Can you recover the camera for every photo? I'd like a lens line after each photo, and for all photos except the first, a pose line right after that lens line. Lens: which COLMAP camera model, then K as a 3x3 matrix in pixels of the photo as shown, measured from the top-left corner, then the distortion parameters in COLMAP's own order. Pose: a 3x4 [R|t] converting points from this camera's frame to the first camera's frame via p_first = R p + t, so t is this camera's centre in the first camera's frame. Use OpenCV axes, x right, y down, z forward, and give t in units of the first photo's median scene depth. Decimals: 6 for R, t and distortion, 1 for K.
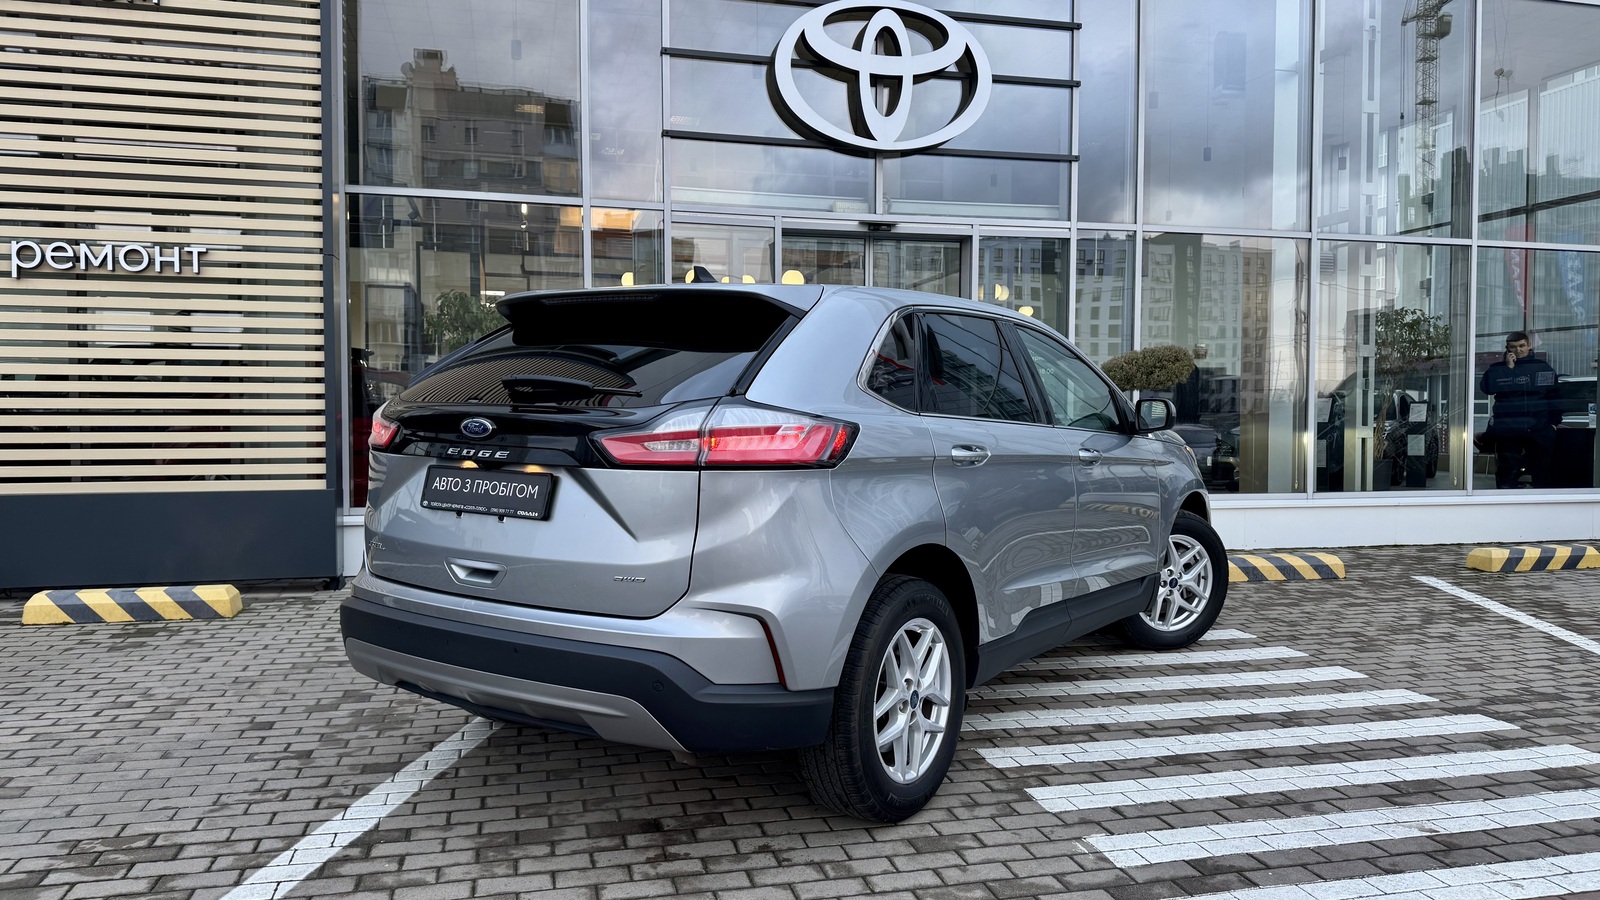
lens RADIAL K [[1129.7, 0, 798.5], [0, 1129.7, 444.3], [0, 0, 1]] dist [0.030015, -0.035070]
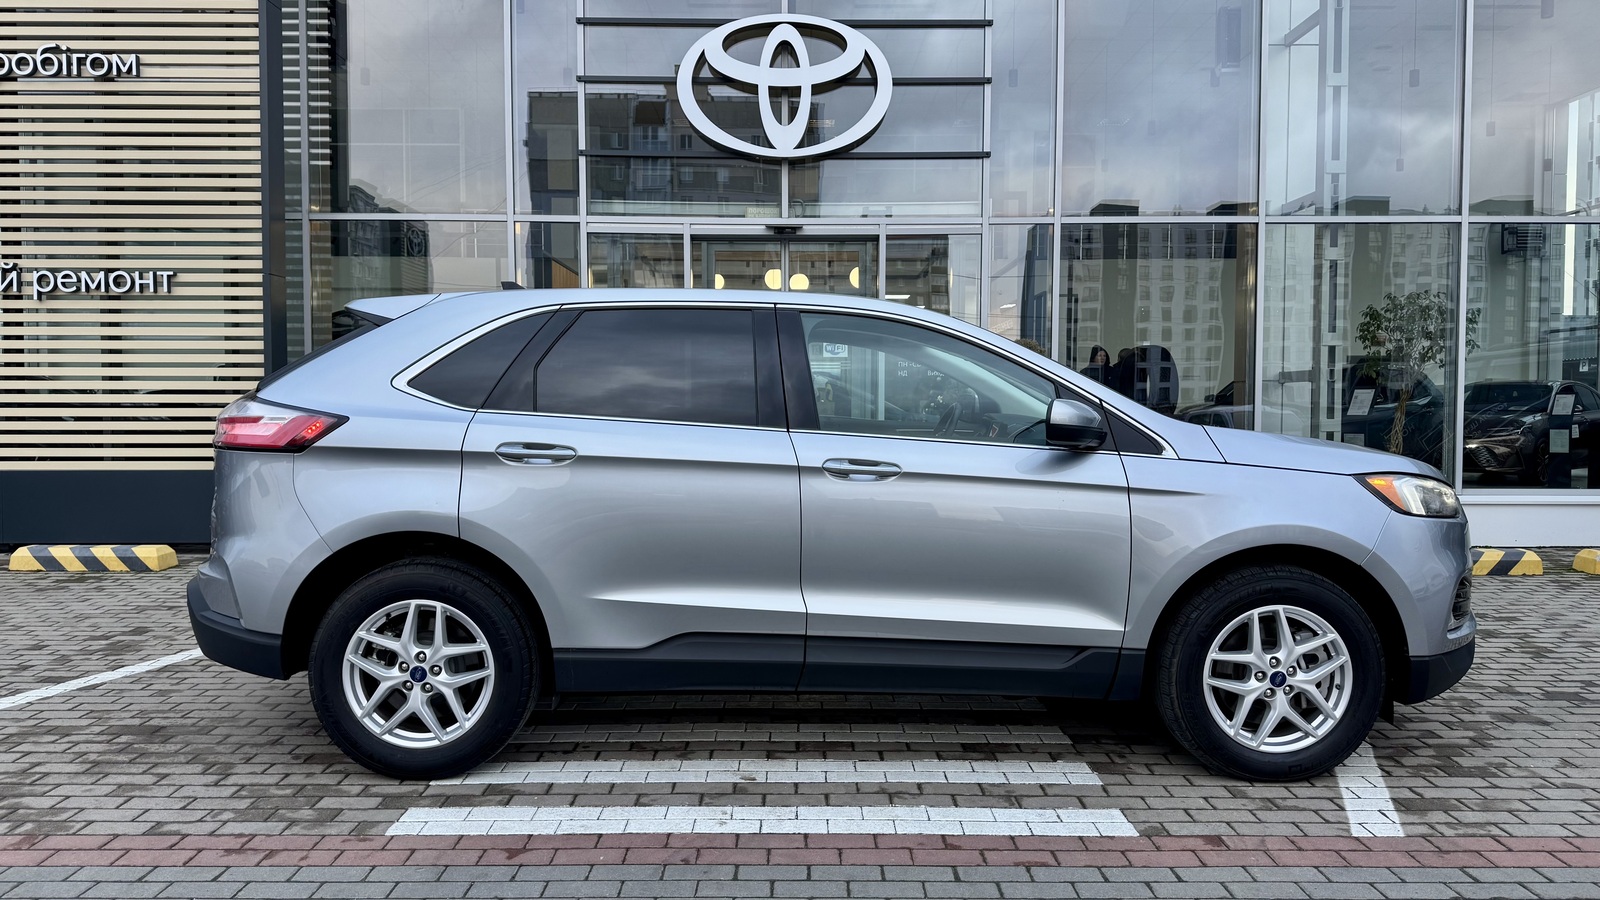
lens RADIAL K [[1124.6, 0, 797.5], [0, 1124.6, 447.8], [0, 0, 1]] dist [0.039322, -0.045433]
pose [[0.970910, 0.007577, -0.239324, 0.494093], [-0.005572, 0.999943, 0.009054, 0.002962], [0.239379, -0.007457, 0.970897, -0.032390]]
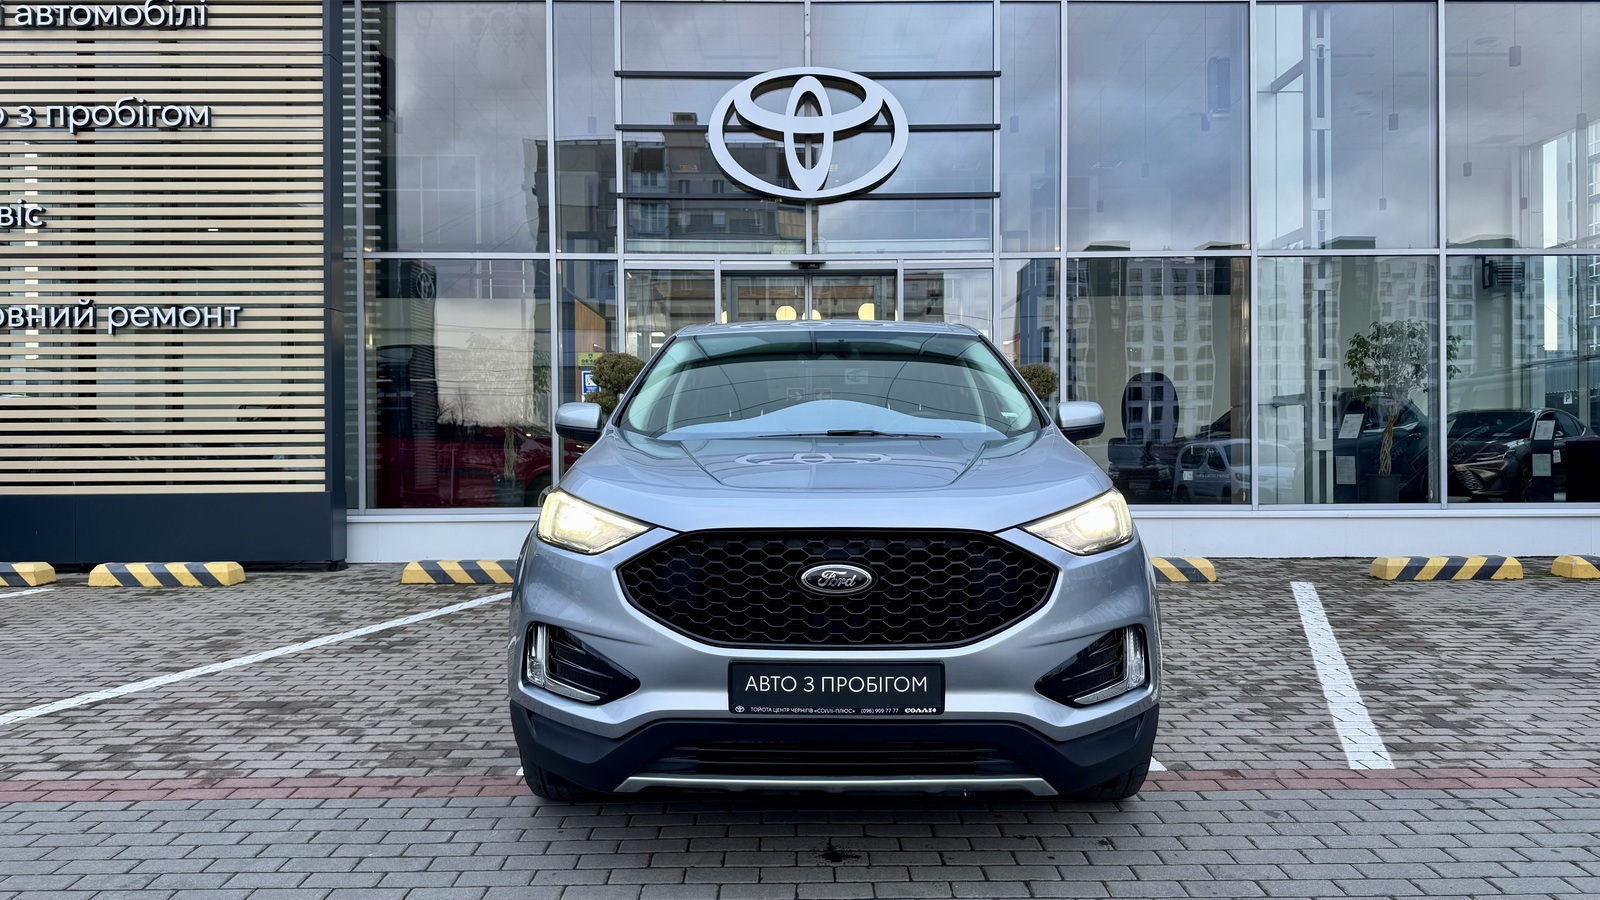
lens RADIAL K [[1124.1, 0, 800.5], [0, 1124.1, 445.2], [0, 0, 1]] dist [0.045401, -0.059235]
pose [[0.972738, -0.008889, -0.231736, 0.473219], [0.001932, 0.999541, -0.030228, 0.031779], [0.231899, 0.028956, 0.972309, -0.134854]]
